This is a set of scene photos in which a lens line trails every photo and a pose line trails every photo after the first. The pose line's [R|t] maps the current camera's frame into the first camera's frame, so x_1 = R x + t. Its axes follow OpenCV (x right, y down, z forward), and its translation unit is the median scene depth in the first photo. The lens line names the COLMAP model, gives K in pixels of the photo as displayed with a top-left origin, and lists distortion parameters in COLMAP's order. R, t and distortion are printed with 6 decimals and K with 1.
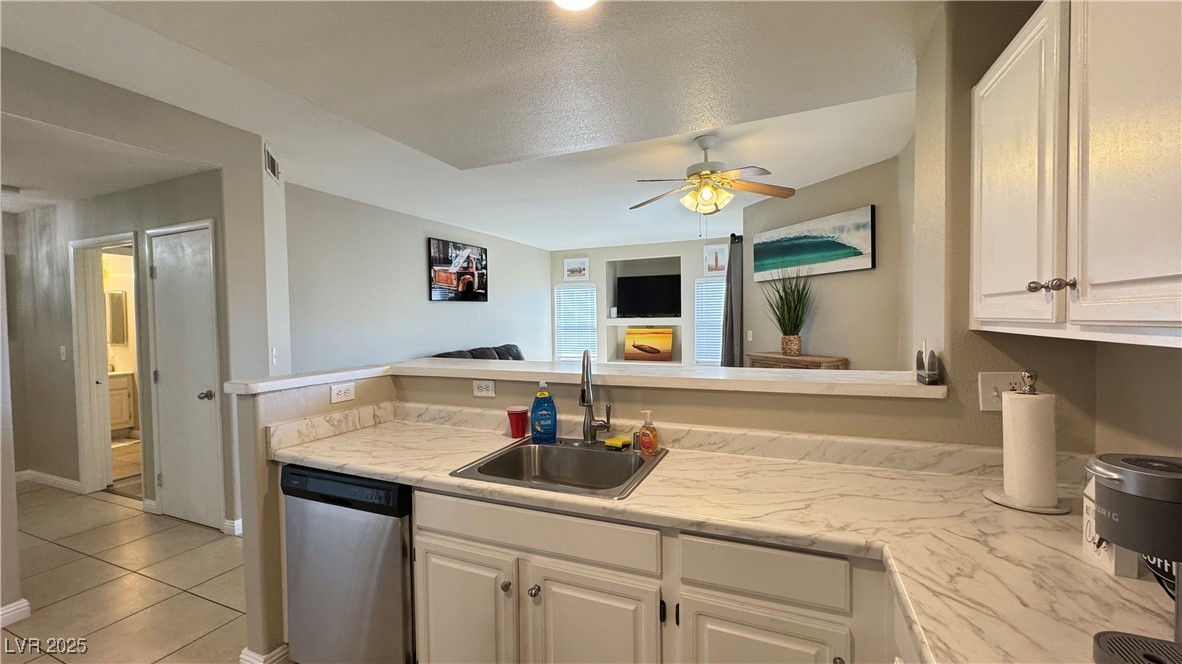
lens RADIAL K [[469.1, 0, 591.0], [0, 469.1, 332.0], [0, 0, 1]] dist [-0.001243, -0.000455]
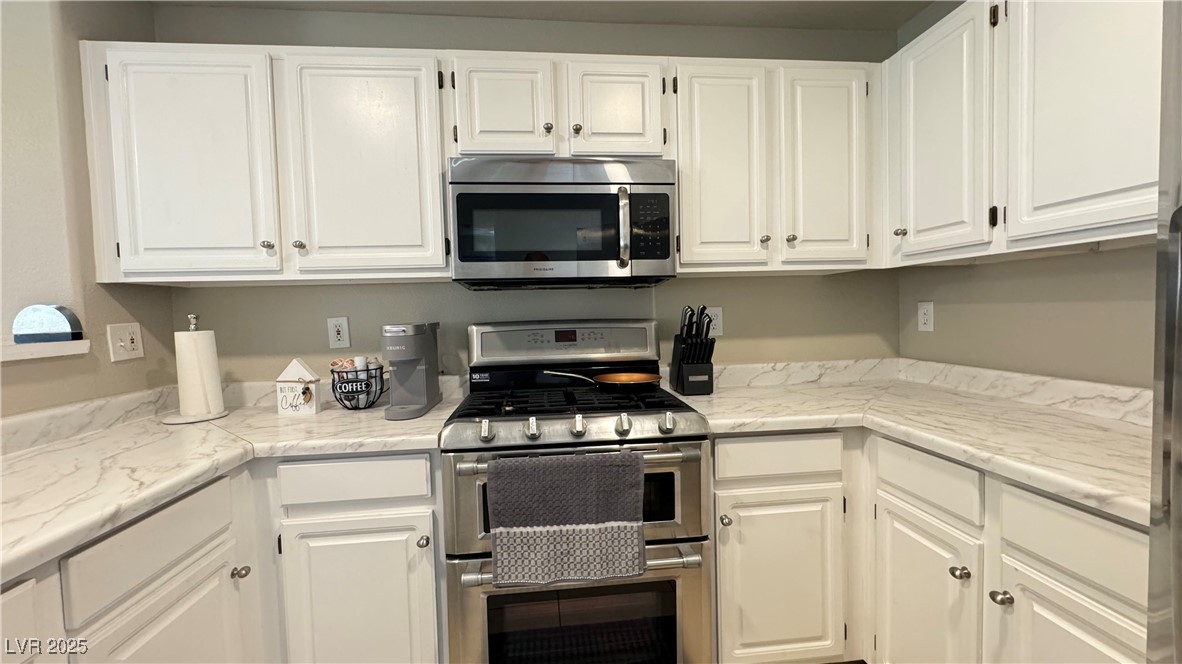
lens RADIAL K [[469.1, 0, 591.0], [0, 469.1, 332.0], [0, 0, 1]] dist [-0.001243, -0.000455]
pose [[-0.474987, -0.009632, 0.879940, -0.130787], [0.059169, 0.997328, 0.042856, 0.027120], [-0.878001, 0.072421, -0.473148, 0.125609]]
